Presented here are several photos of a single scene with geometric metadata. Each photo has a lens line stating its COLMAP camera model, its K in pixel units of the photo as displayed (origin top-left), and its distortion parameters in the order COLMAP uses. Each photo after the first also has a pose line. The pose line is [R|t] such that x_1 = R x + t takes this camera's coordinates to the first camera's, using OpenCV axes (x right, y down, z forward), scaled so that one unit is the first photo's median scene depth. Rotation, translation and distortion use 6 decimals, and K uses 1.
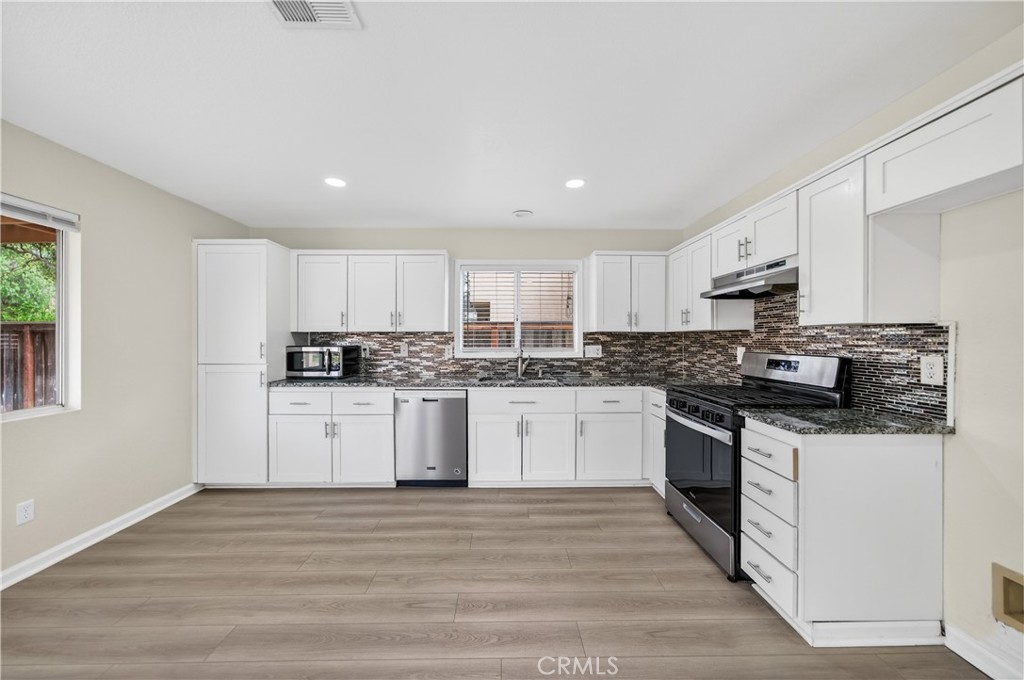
lens RADIAL K [[350.4, 0, 509.6], [0, 350.4, 334.2], [0, 0, 1]] dist [-0.017951, 0.008280]
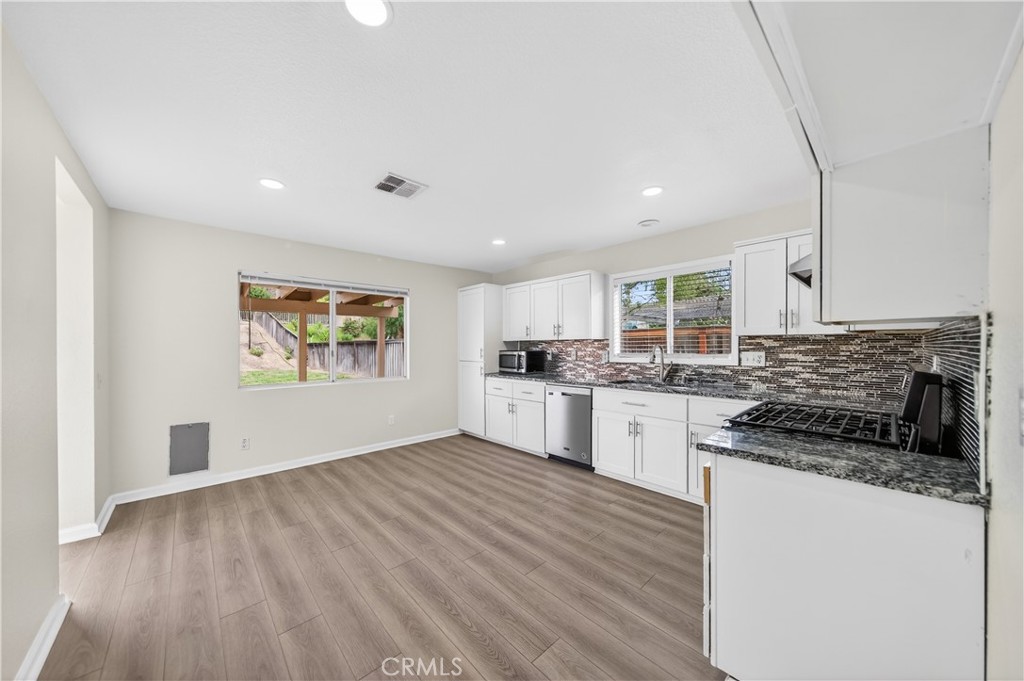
lens RADIAL K [[350.4, 0, 509.6], [0, 350.4, 334.7], [0, 0, 1]] dist [-0.017951, 0.008280]
pose [[0.667255, -0.028424, -0.744287, 0.515070], [0.017771, 0.999595, -0.022242, -0.000879], [0.744617, 0.001614, 0.667490, 0.009343]]
